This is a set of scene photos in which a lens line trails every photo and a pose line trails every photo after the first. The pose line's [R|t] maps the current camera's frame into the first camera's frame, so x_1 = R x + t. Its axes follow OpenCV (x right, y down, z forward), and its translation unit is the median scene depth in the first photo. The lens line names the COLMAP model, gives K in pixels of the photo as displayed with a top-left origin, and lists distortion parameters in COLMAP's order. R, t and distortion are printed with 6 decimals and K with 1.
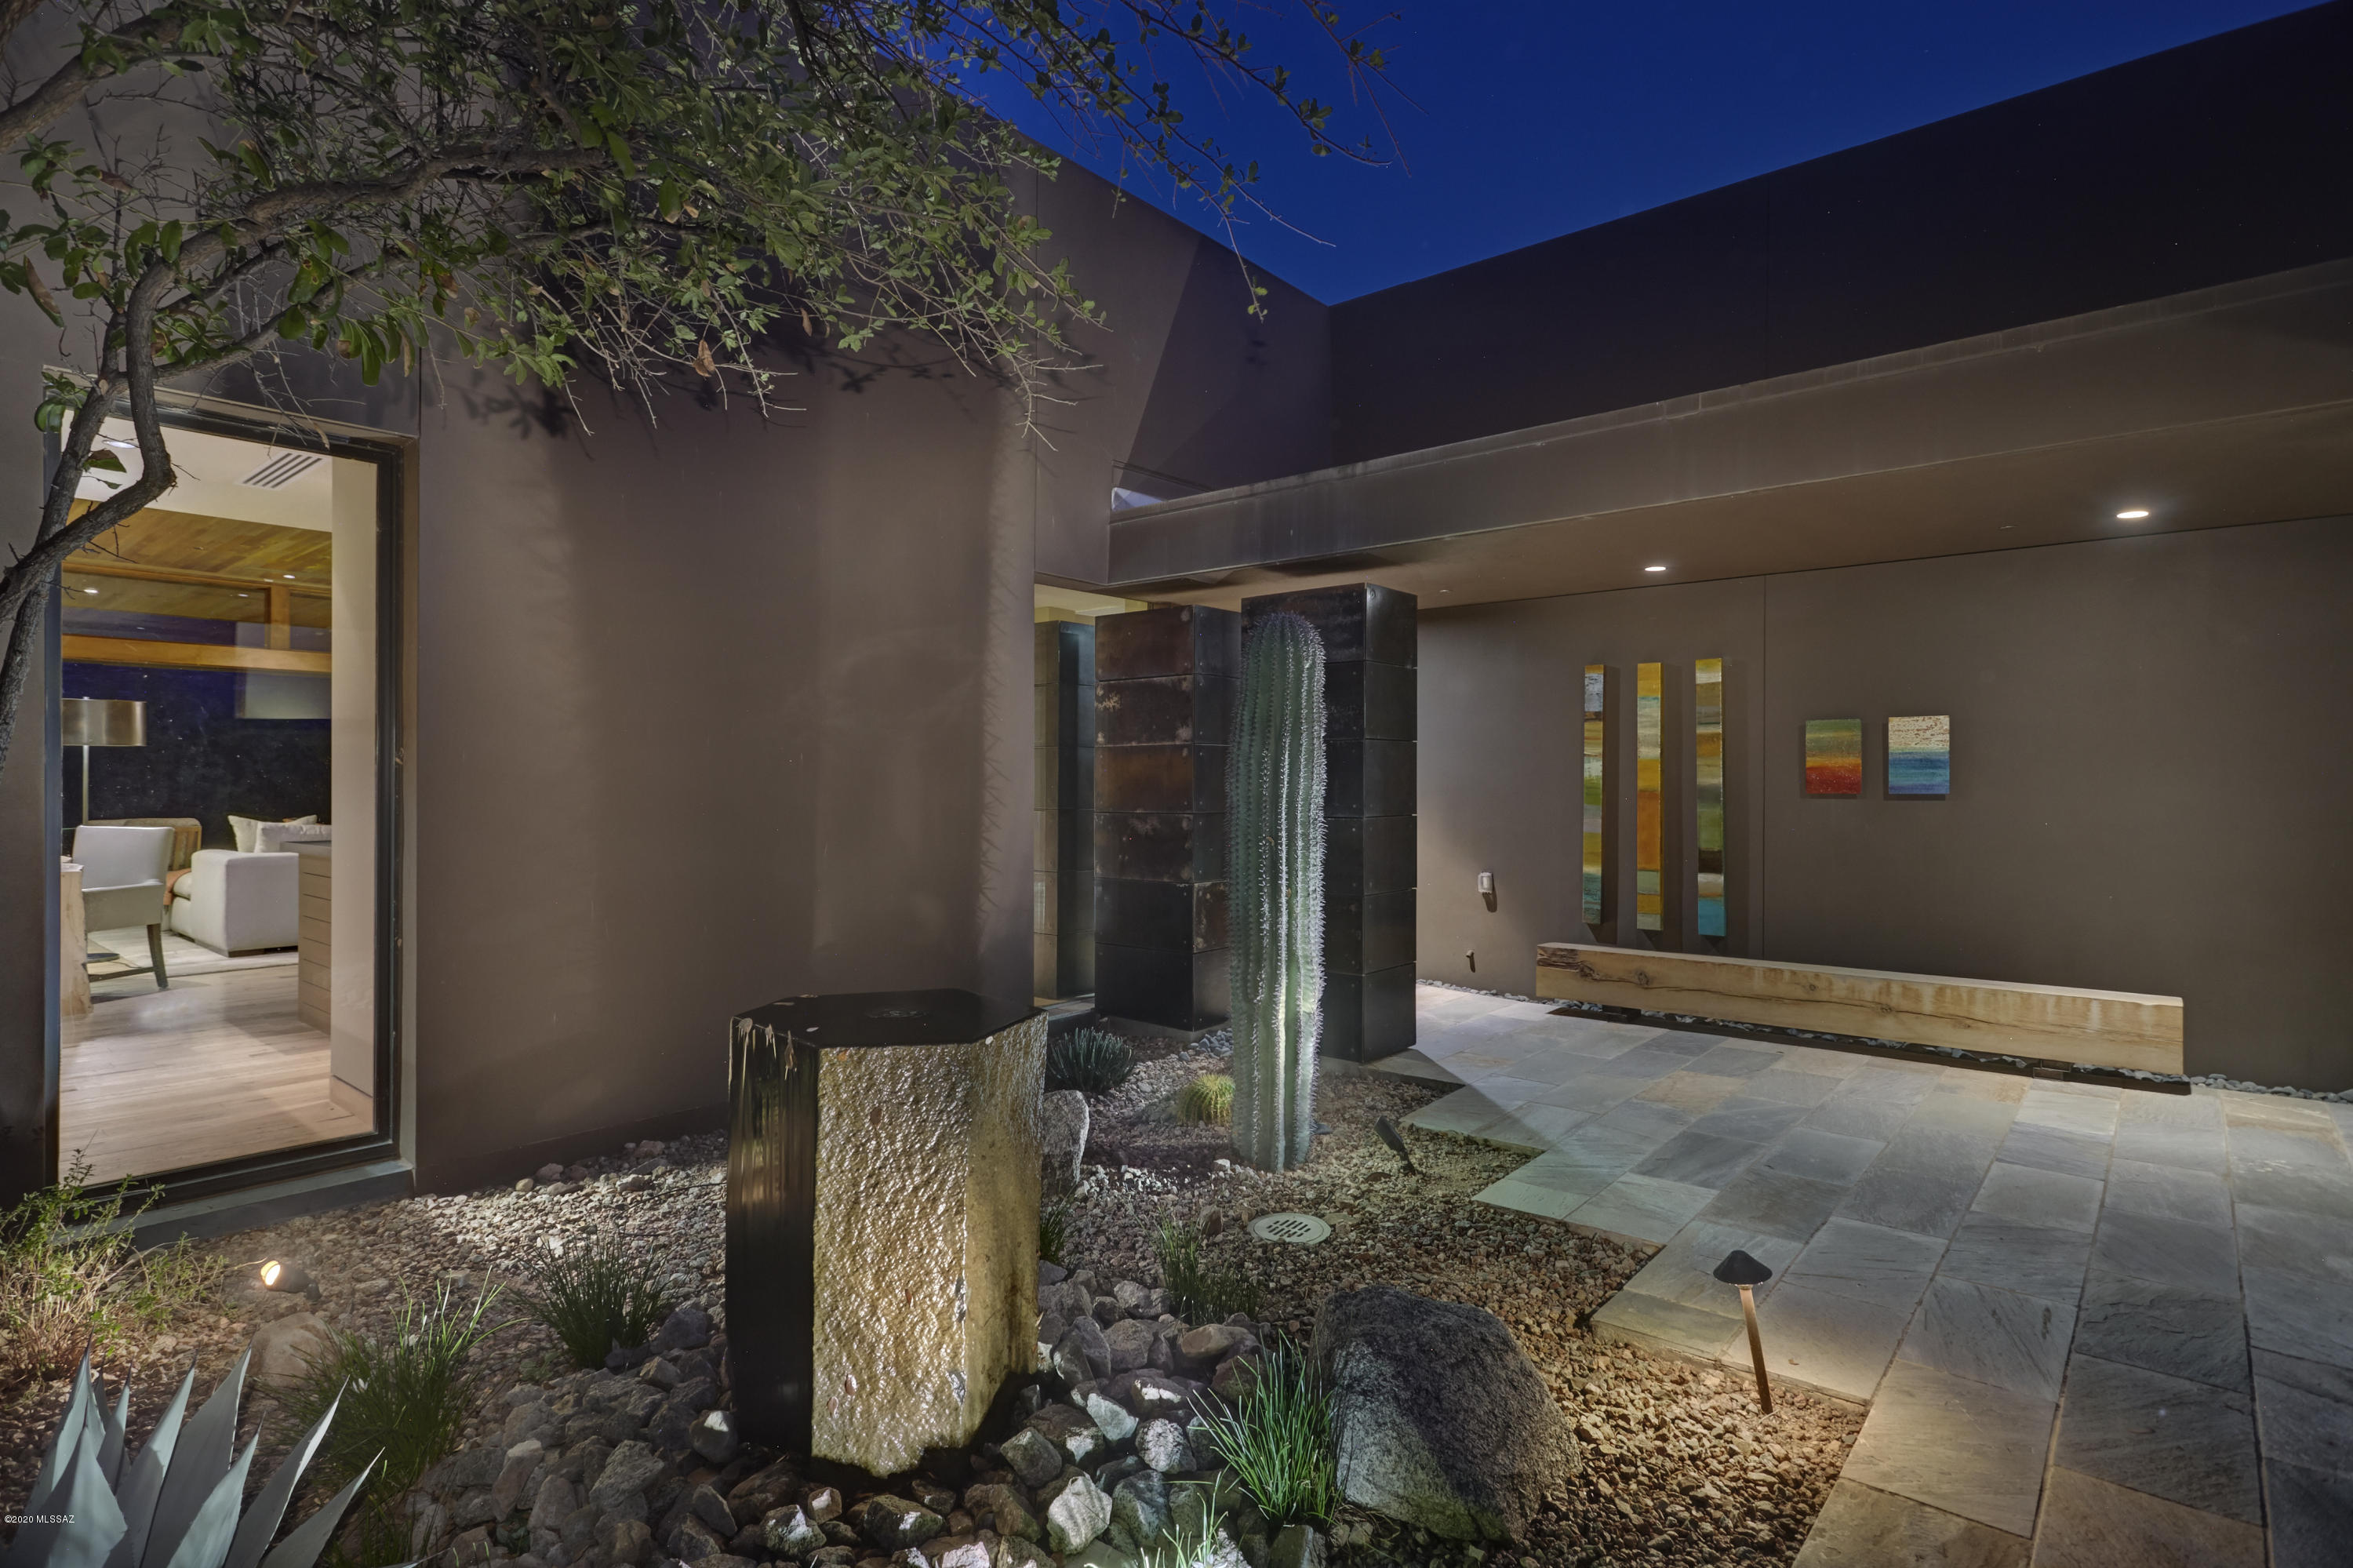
lens RADIAL K [[1187.1, 0, 1176.6], [0, 1187.1, 776.4], [0, 0, 1]] dist [0.001472, 0.000223]
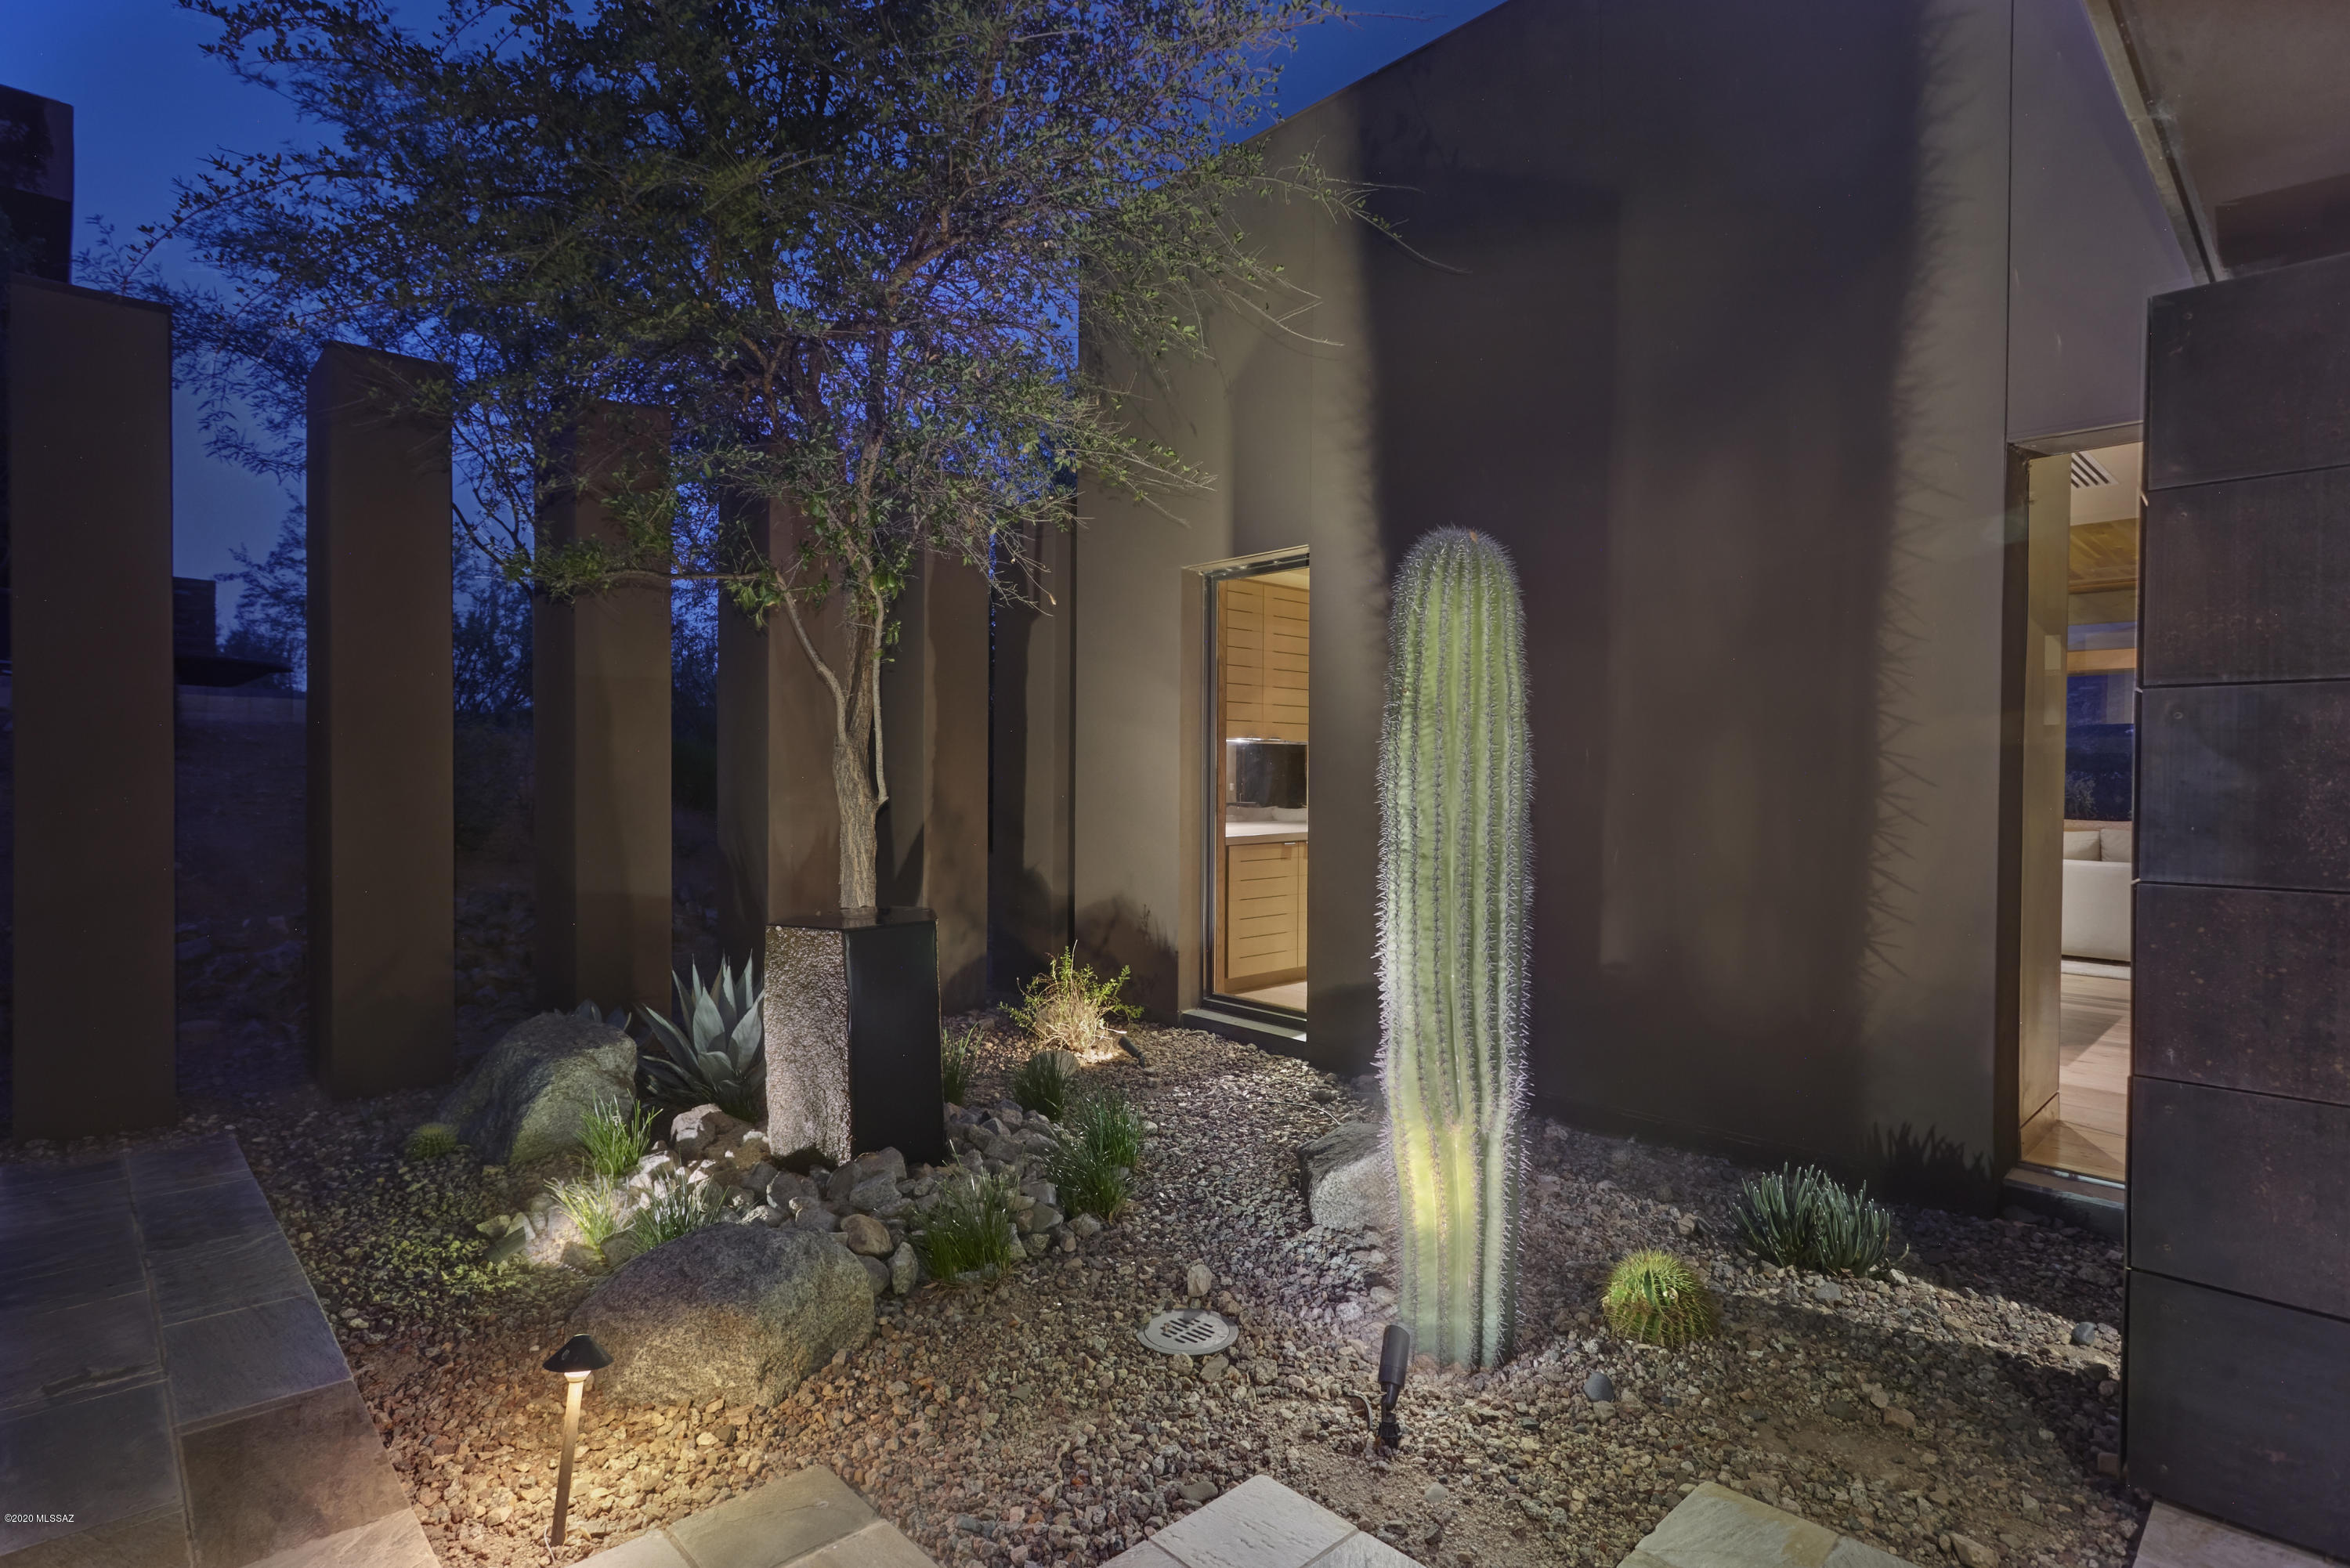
lens RADIAL K [[1185.5, 0, 1174.7], [0, 1185.5, 790.3], [0, 0, 1]] dist [0.001472, 0.000223]
pose [[-0.104273, 0.003921, -0.994541, 0.558227], [-0.005126, 0.999977, 0.004479, 0.005738], [0.994535, 0.005565, -0.104251, 0.669392]]
